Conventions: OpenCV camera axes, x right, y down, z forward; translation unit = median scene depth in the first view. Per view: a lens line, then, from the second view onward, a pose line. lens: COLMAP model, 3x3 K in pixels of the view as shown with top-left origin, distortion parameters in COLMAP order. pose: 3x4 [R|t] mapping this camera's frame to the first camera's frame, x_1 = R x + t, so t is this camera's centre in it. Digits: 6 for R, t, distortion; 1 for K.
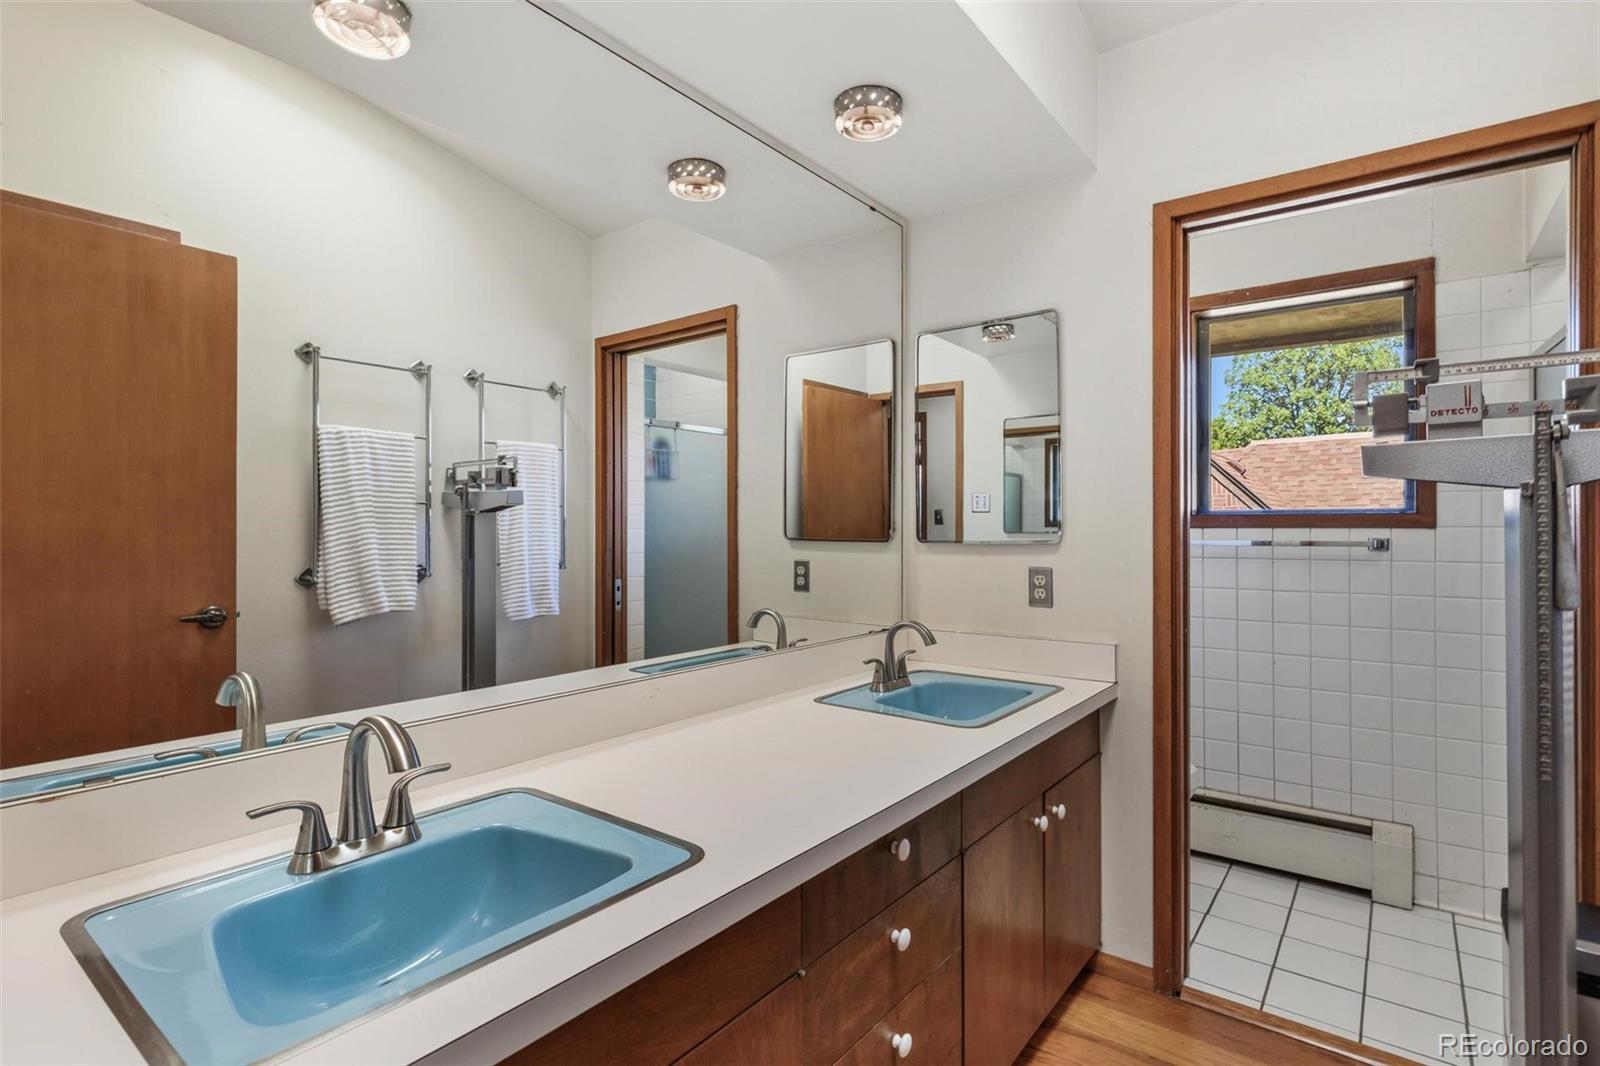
lens RADIAL K [[773.6, 0, 805.4], [0, 773.6, 530.7], [0, 0, 1]] dist [0.006674, -0.001052]
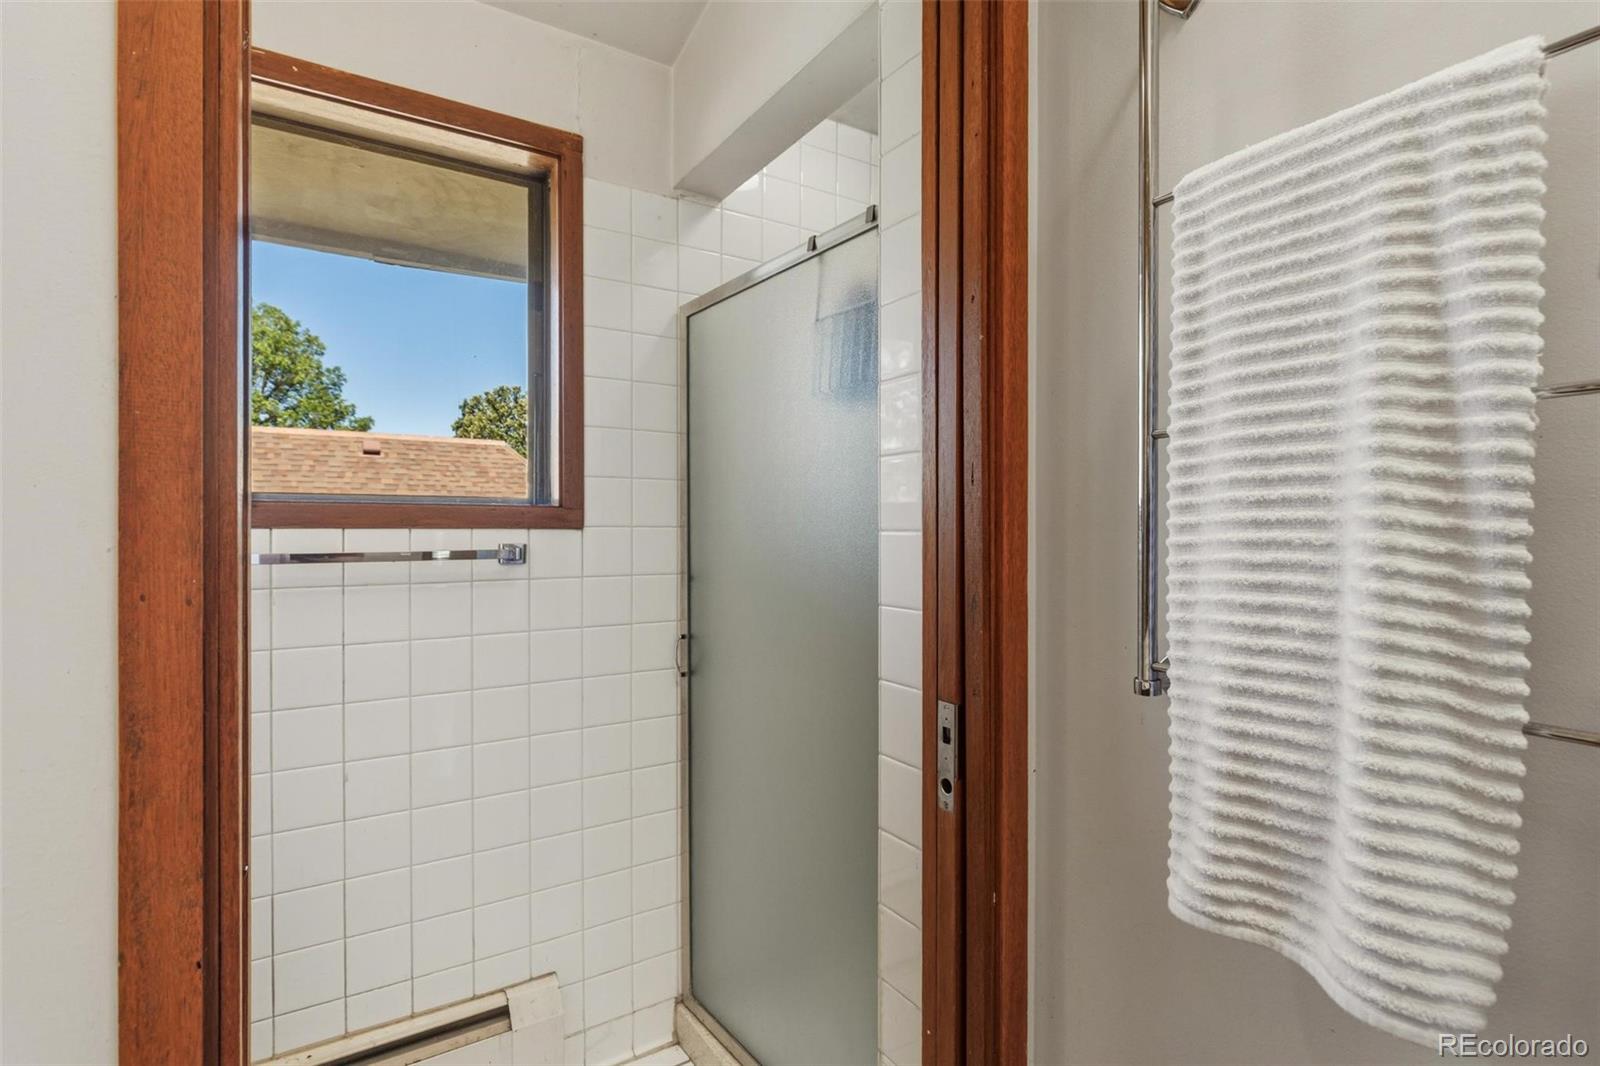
lens RADIAL K [[773.6, 0, 806.9], [0, 773.6, 532.9], [0, 0, 1]] dist [0.006674, -0.001052]
pose [[0.345015, -0.001774, 0.938595, 0.222092], [-0.000648, 0.999998, 0.002128, -0.001416], [-0.938597, -0.001343, 0.345013, 0.552392]]
